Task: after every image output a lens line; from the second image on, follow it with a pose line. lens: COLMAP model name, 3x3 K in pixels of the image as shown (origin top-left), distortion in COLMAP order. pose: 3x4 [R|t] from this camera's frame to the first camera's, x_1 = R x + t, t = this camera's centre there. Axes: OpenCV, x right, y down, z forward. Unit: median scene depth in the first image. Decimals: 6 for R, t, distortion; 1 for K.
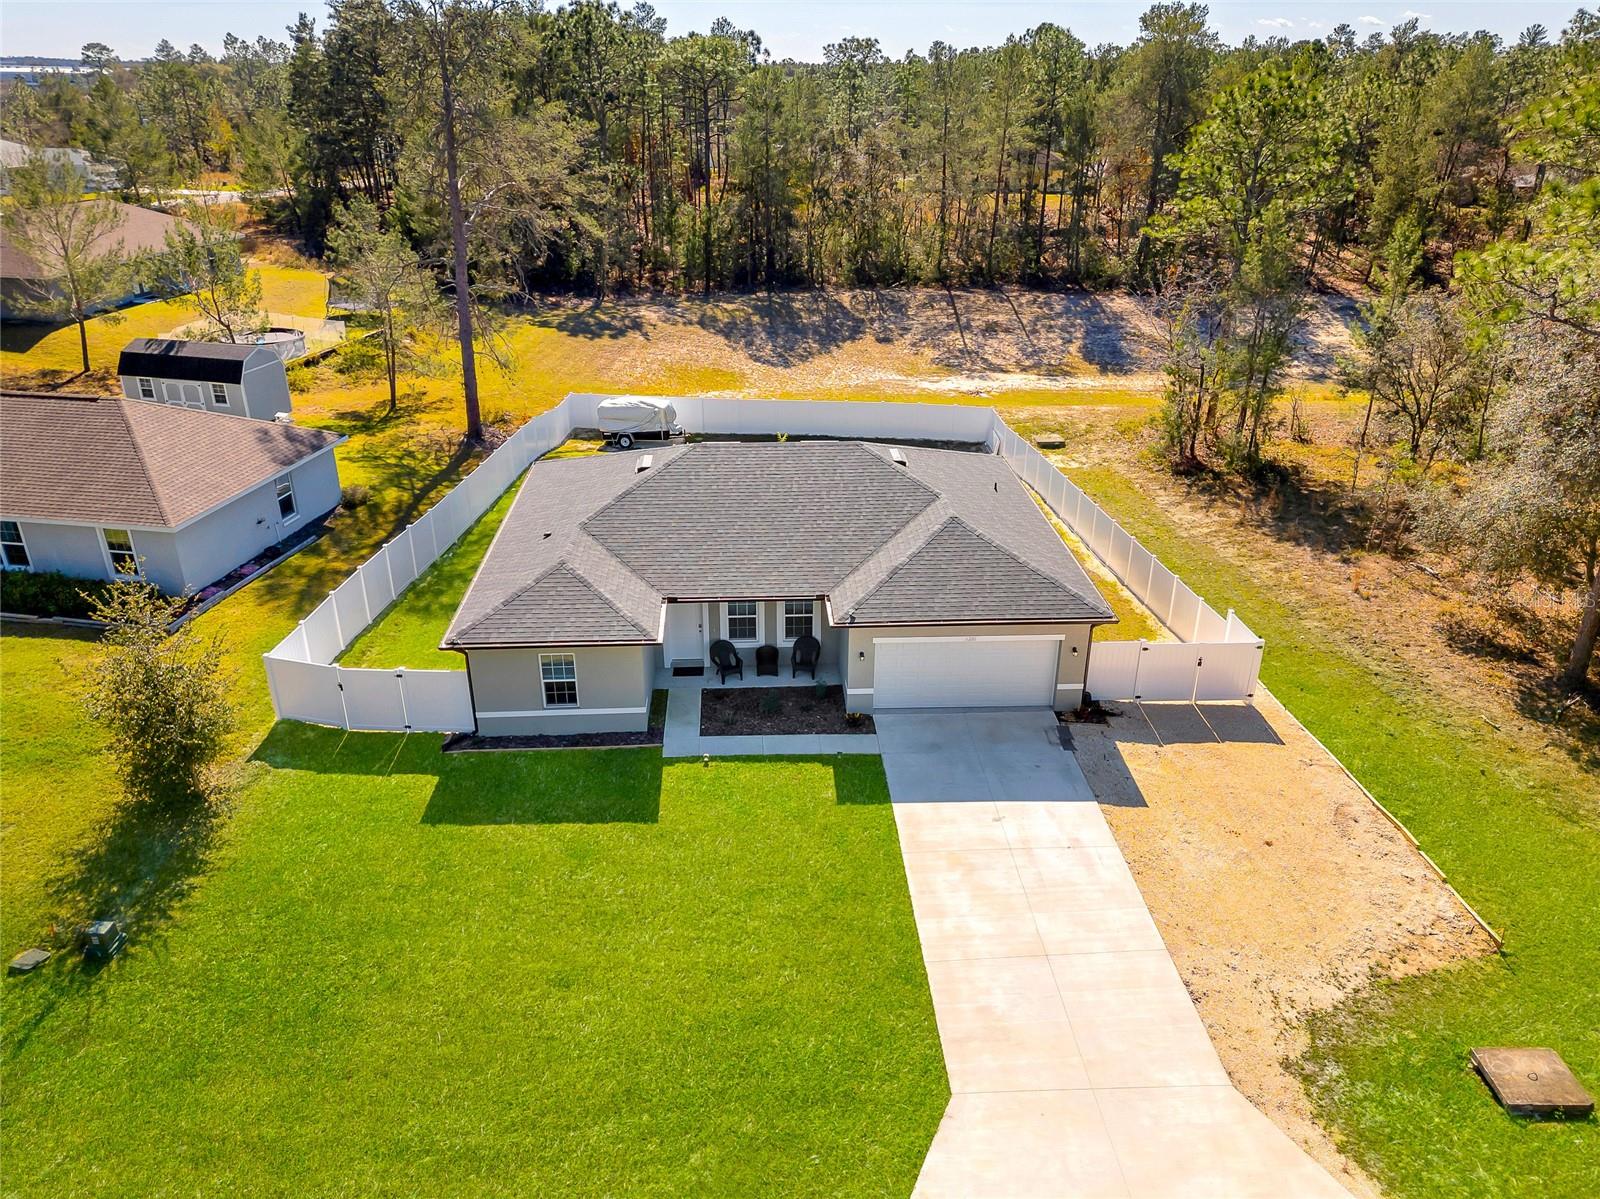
lens RADIAL K [[1112.5, 0, 800.8], [0, 1112.5, 602.2], [0, 0, 1]] dist [0.085686, -0.084042]
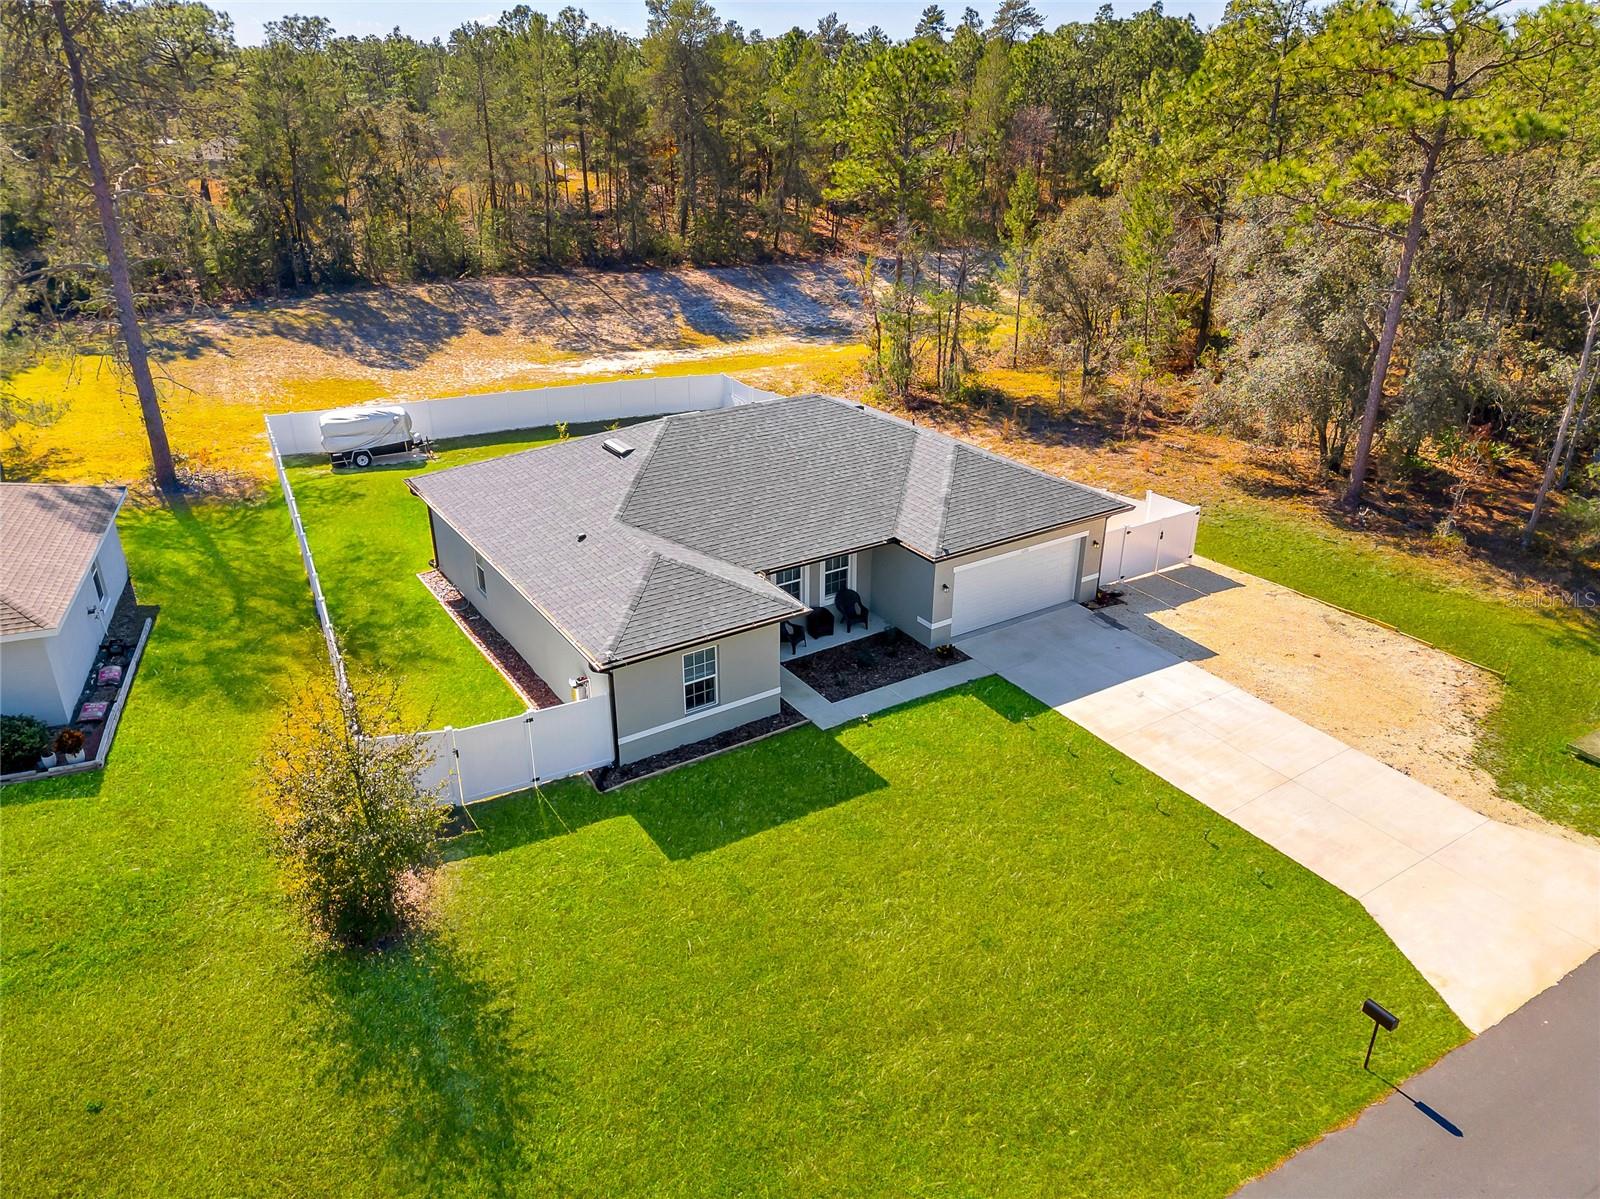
lens RADIAL K [[1112.5, 0, 800.8], [0, 1112.5, 602.2], [0, 0, 1]] dist [0.085686, -0.084042]
pose [[0.865599, -0.214206, 0.452609, -0.395061], [0.213510, 0.975484, 0.053336, -0.016033], [-0.452938, 0.050469, 0.890113, 0.113975]]
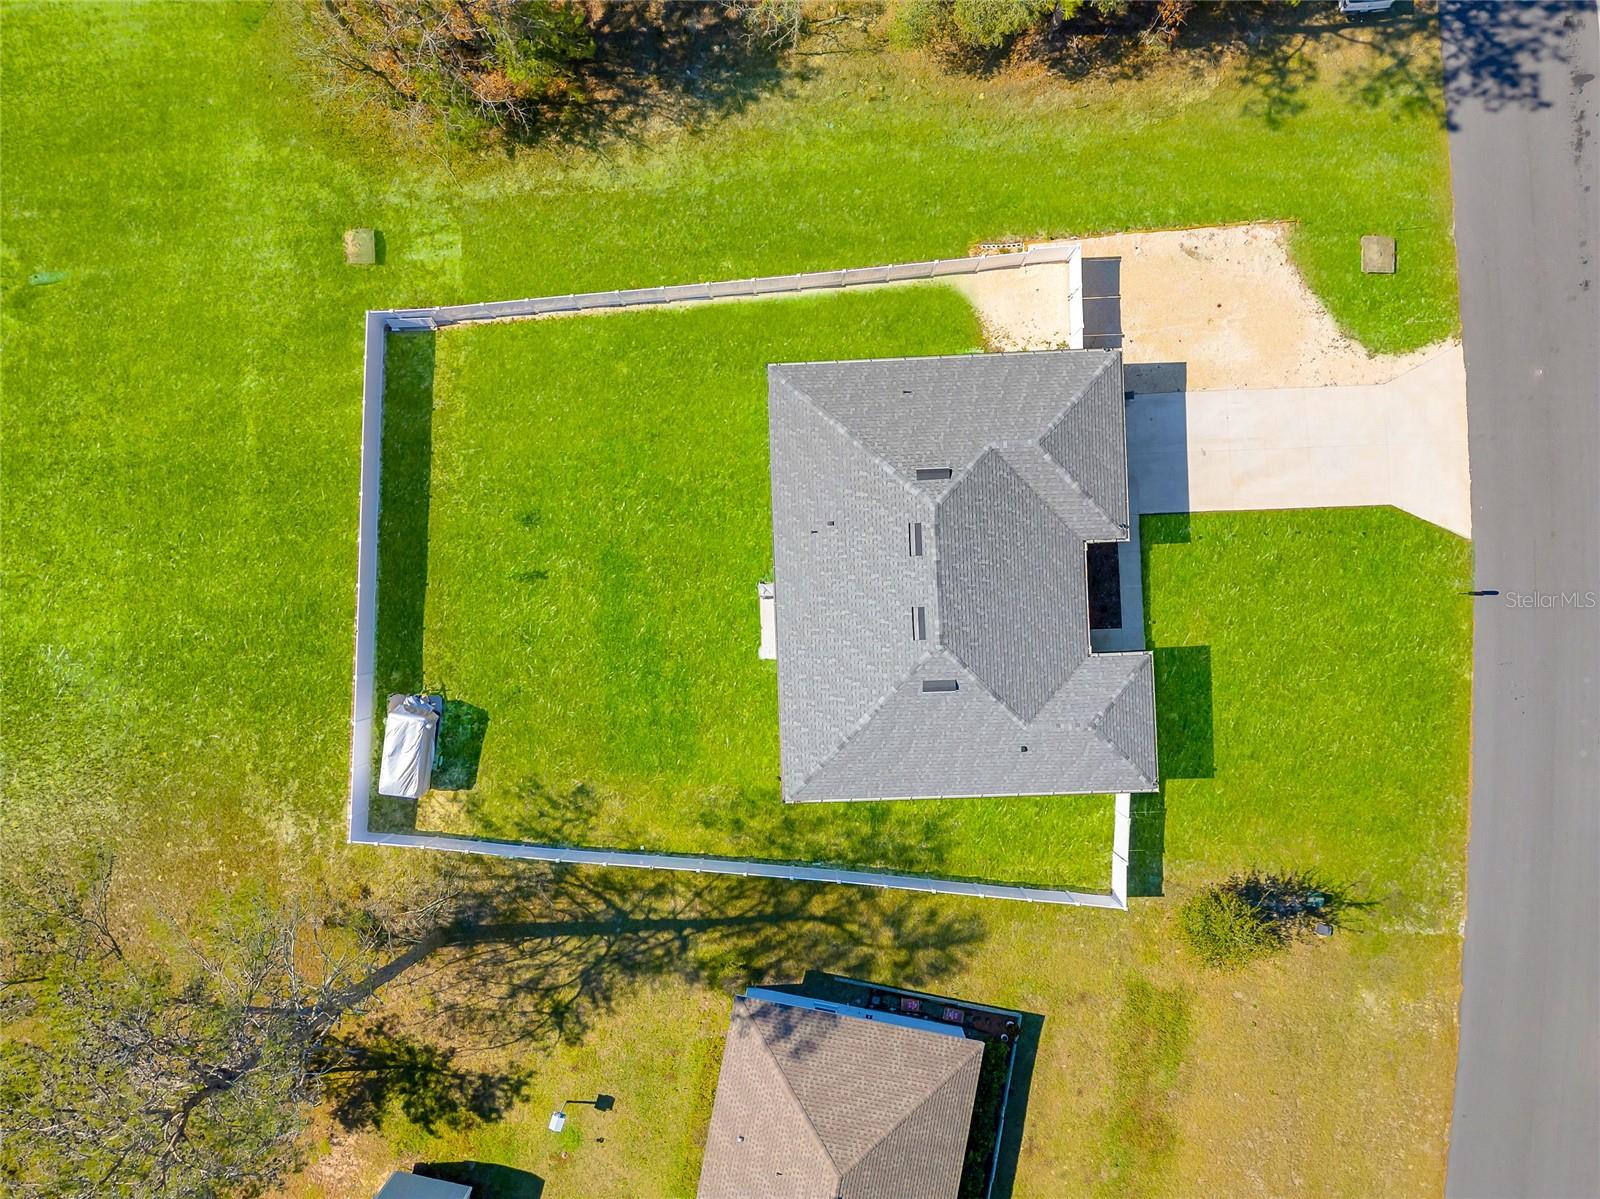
lens RADIAL K [[1112.5, 0, 800.8], [0, 1112.5, 602.2], [0, 0, 1]] dist [0.085686, -0.084042]
pose [[0.016911, -0.999840, 0.005771, -0.053380], [0.431014, 0.012498, 0.902258, -1.117770], [-0.902187, -0.012770, 0.431157, 0.541255]]
